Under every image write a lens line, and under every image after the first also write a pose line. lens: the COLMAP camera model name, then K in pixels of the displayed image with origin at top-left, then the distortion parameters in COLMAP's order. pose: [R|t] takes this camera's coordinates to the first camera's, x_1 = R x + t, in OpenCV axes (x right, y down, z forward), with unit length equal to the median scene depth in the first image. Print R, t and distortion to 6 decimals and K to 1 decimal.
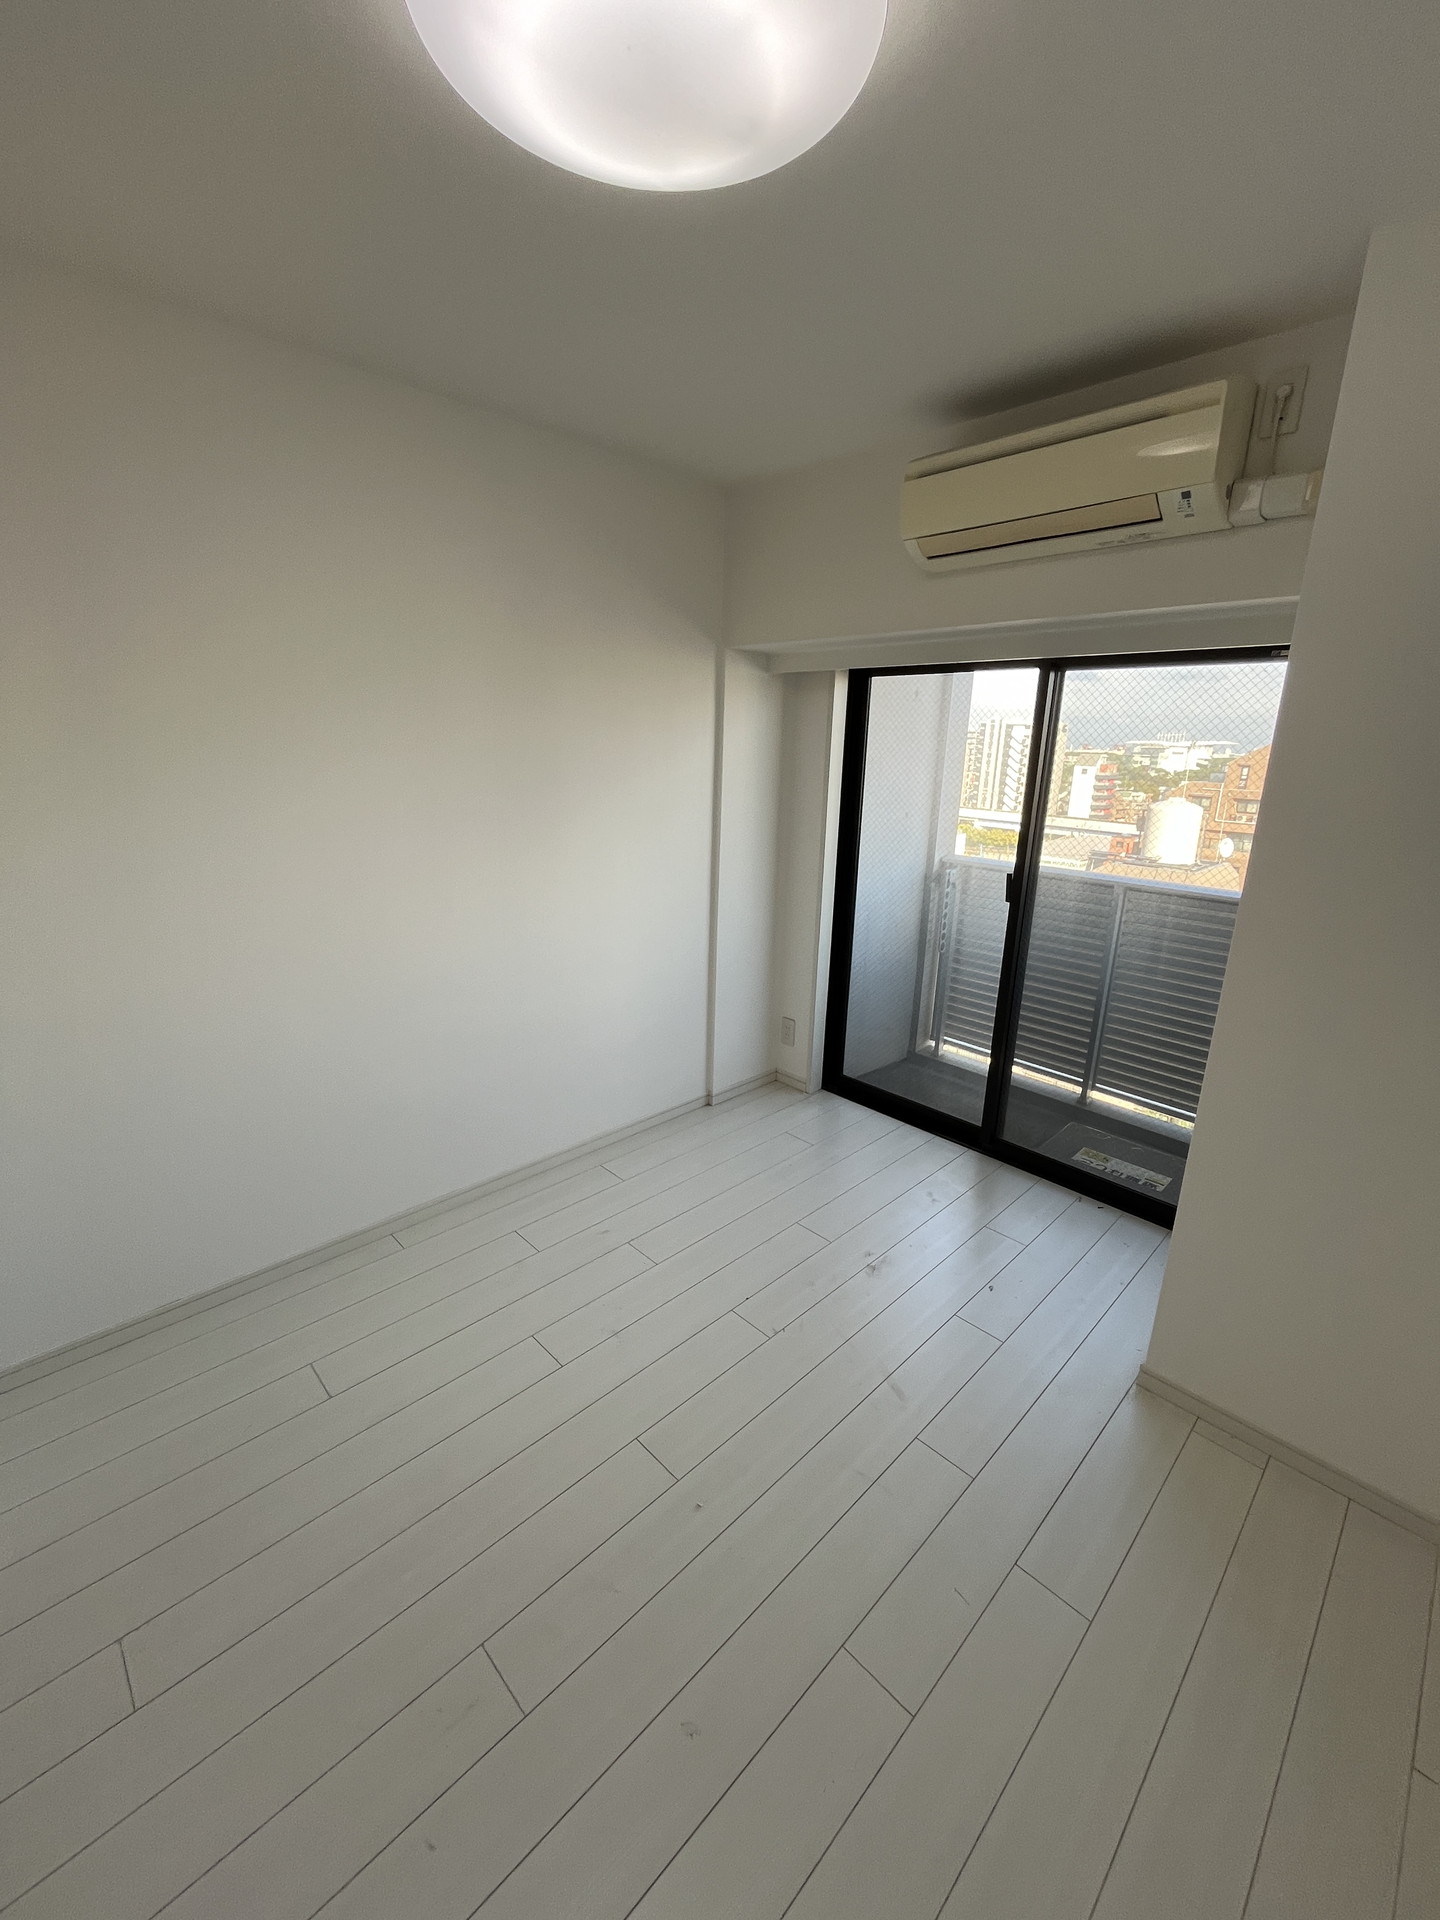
lens RADIAL K [[783.4, 0, 717.0], [0, 783.4, 959.6], [0, 0, 1]] dist [-0.000929, -0.000657]
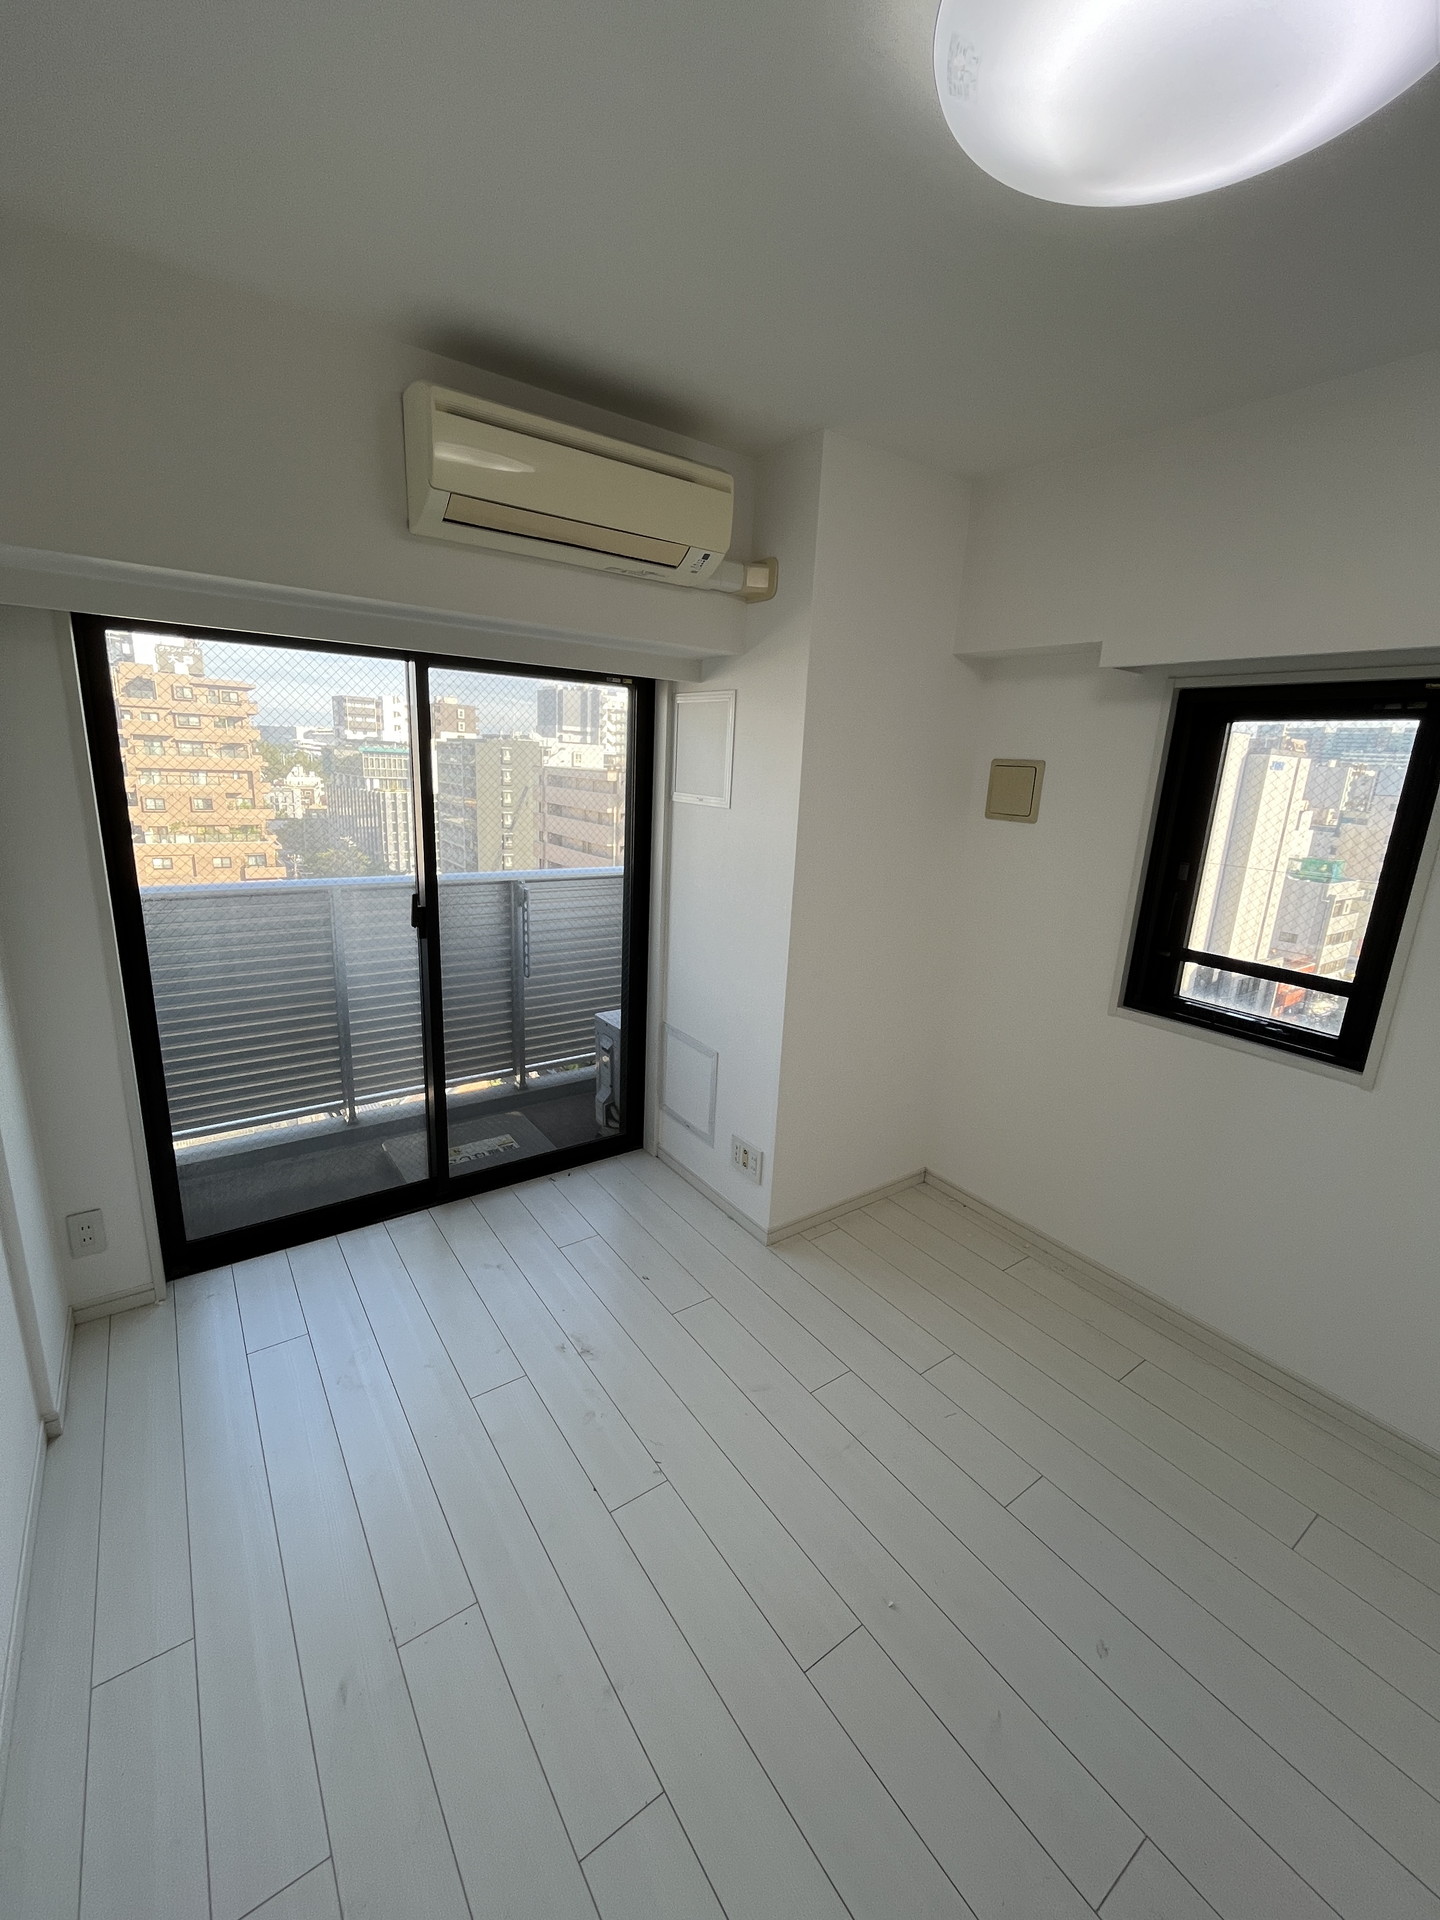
lens RADIAL K [[783.4, 0, 720.0], [0, 783.4, 958.8], [0, 0, 1]] dist [-0.000929, -0.000657]
pose [[0.153458, -0.259966, 0.953346, -0.384005], [0.221371, 0.949296, 0.223228, -0.144607], [-0.963040, 0.176787, 0.203226, 0.453149]]
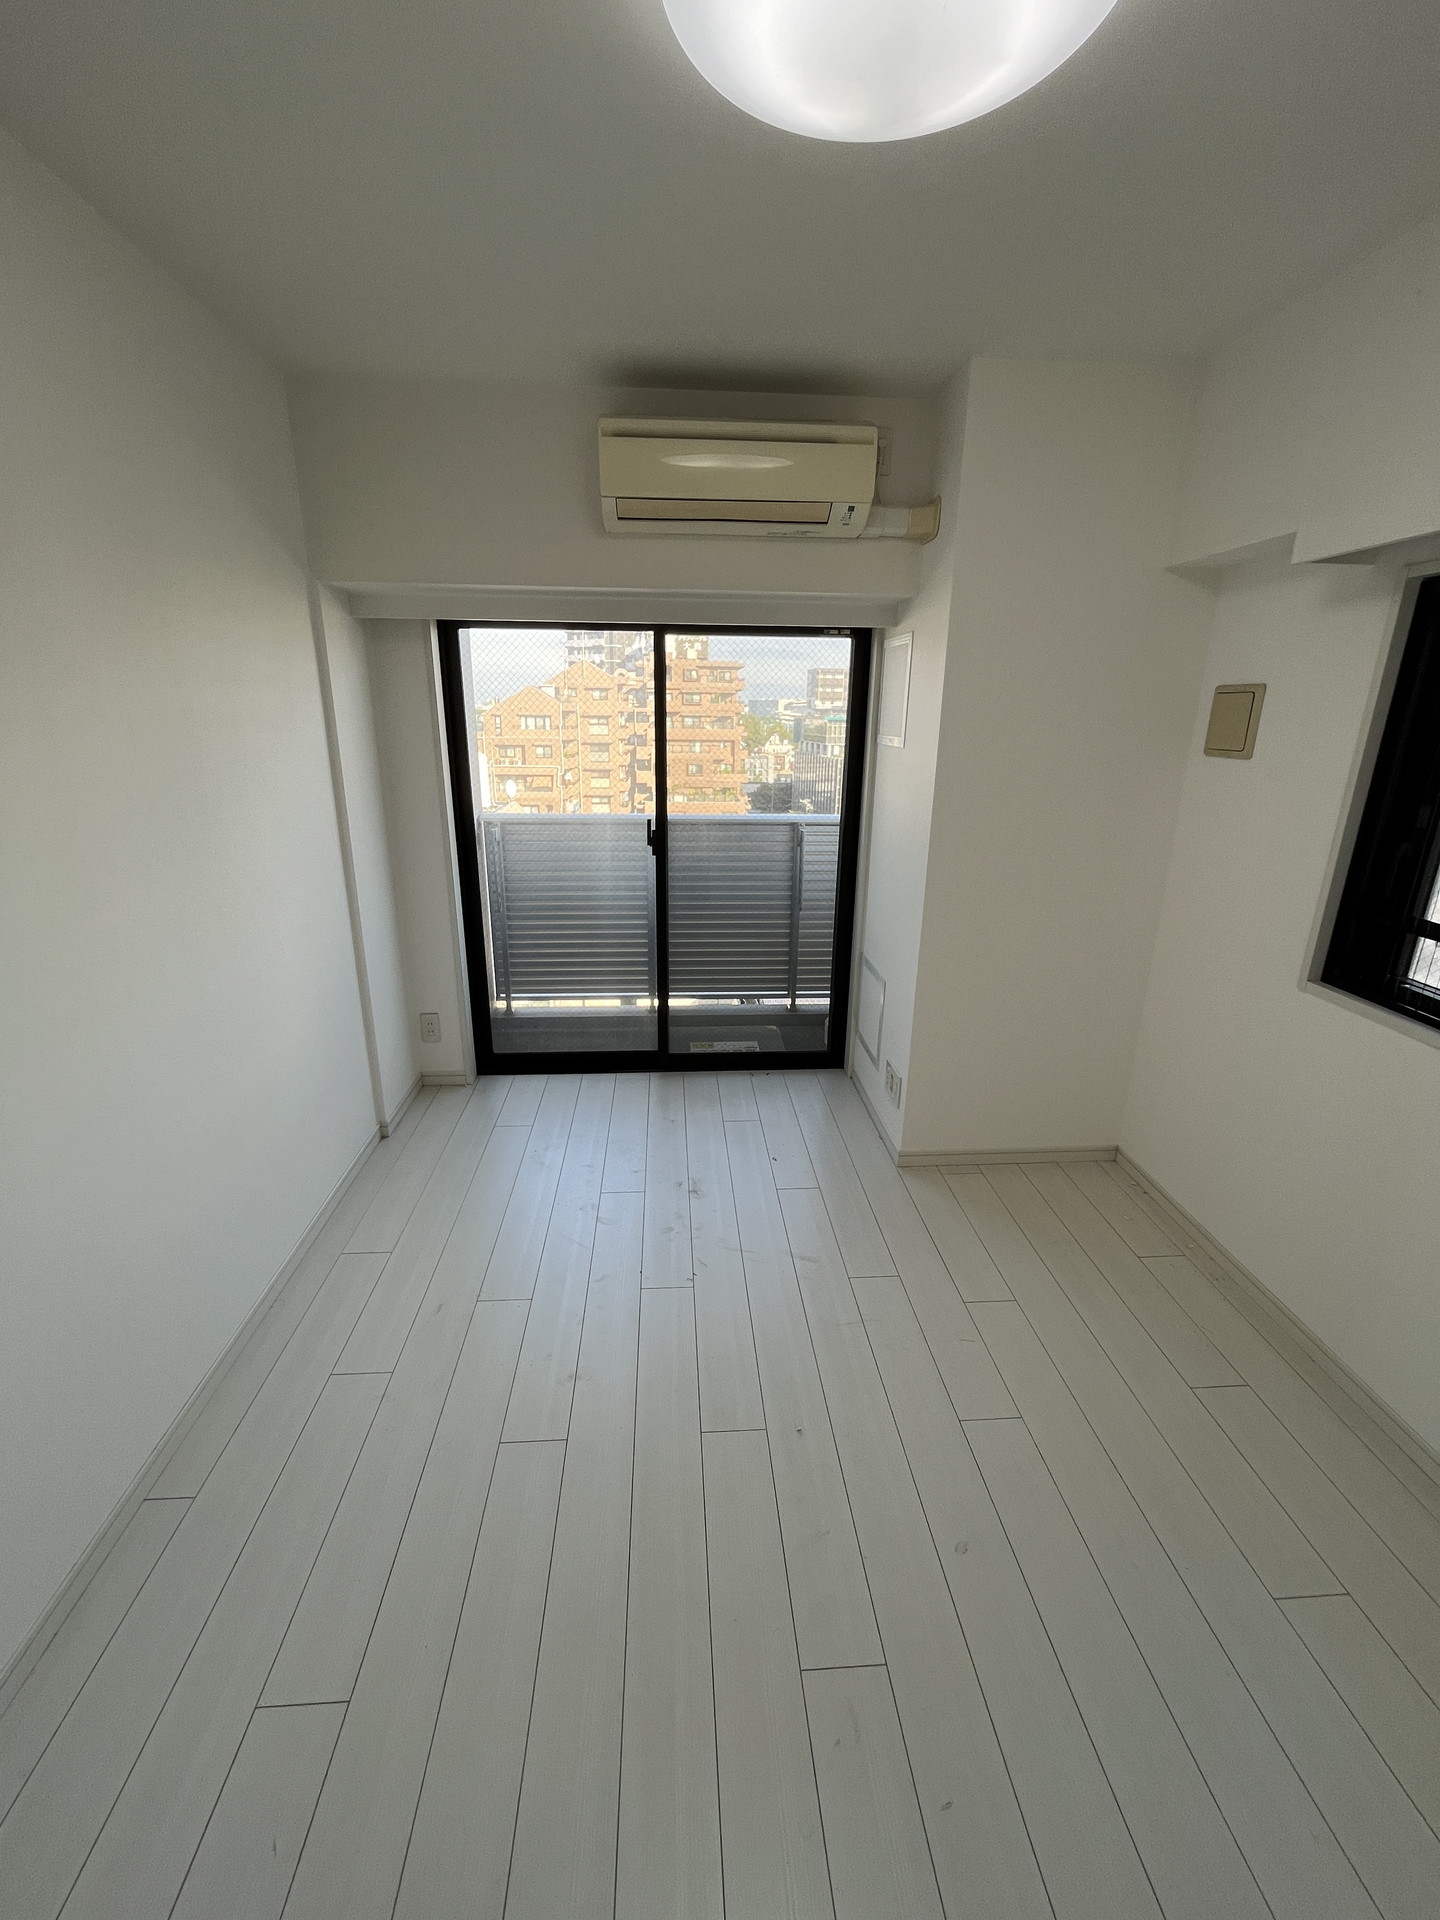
lens RADIAL K [[783.4, 0, 718.2], [0, 783.4, 959.4], [0, 0, 1]] dist [-0.000929, -0.000657]
pose [[0.650144, -0.246532, 0.718703, -0.366390], [0.207140, 0.967578, 0.144522, -0.051961], [-0.731030, 0.054912, 0.680132, 0.166112]]
